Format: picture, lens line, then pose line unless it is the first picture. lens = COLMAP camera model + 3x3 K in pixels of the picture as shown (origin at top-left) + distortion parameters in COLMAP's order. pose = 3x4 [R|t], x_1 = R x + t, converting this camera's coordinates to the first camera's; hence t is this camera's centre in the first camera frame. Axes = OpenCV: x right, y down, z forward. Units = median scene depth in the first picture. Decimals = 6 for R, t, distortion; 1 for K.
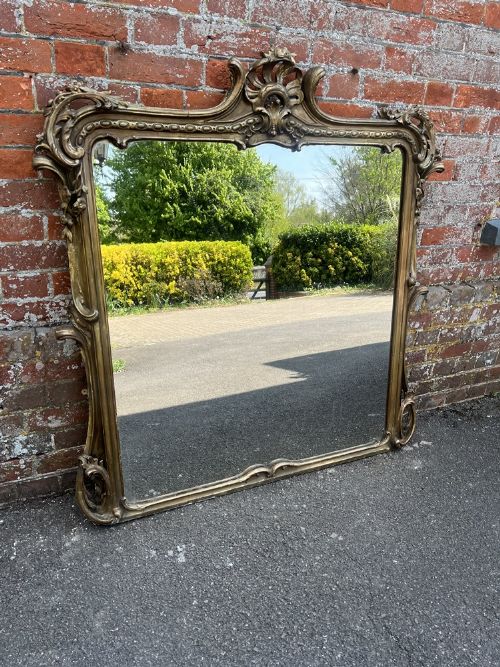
lens RADIAL K [[499.7, 0, 254.1], [0, 499.7, 339.0], [0, 0, 1]] dist [0.038057, -0.043612]
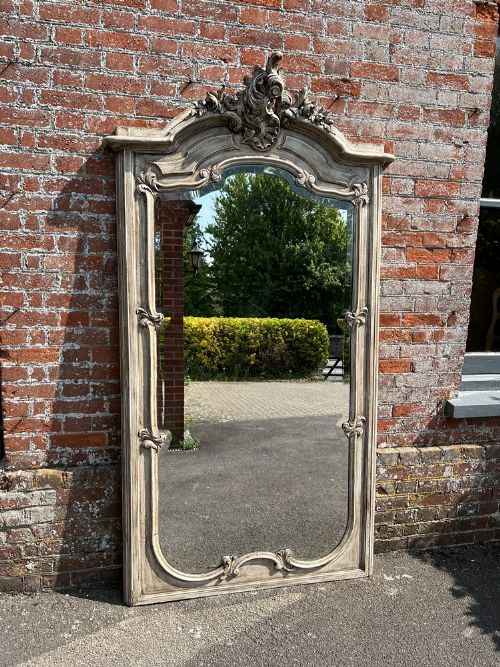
lens RADIAL K [[499.7, 0, 246.1], [0, 499.7, 338.7], [0, 0, 1]] dist [0.038057, -0.043612]
pose [[0.978750, 0.000382, -0.205058, 0.278555], [-0.056492, 0.961804, -0.267845, -0.001258], [0.197123, 0.273737, 0.941387, -0.548066]]
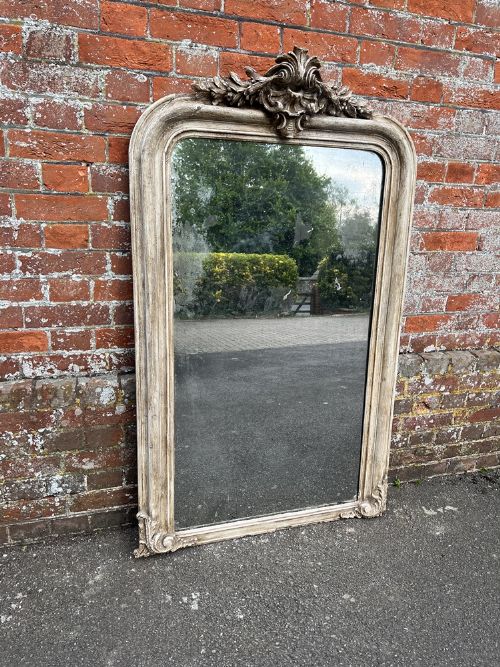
lens RADIAL K [[499.7, 0, 254.9], [0, 499.7, 339.1], [0, 0, 1]] dist [0.038057, -0.043612]
pose [[0.993936, 0.036123, -0.103861, 0.065424], [-0.045657, 0.994809, -0.090942, -0.022305], [0.100036, 0.095132, 0.990425, -0.068228]]
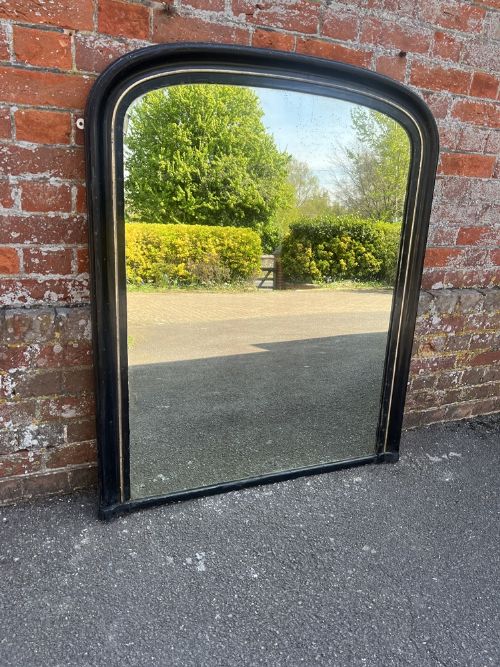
lens RADIAL K [[499.7, 0, 247.9], [0, 499.7, 335.0], [0, 0, 1]] dist [0.038057, -0.043612]
pose [[0.999292, 0.037333, 0.004685, -0.078114], [-0.037094, 0.998359, -0.043622, 0.052424], [-0.006305, 0.043417, 0.999037, 0.070064]]
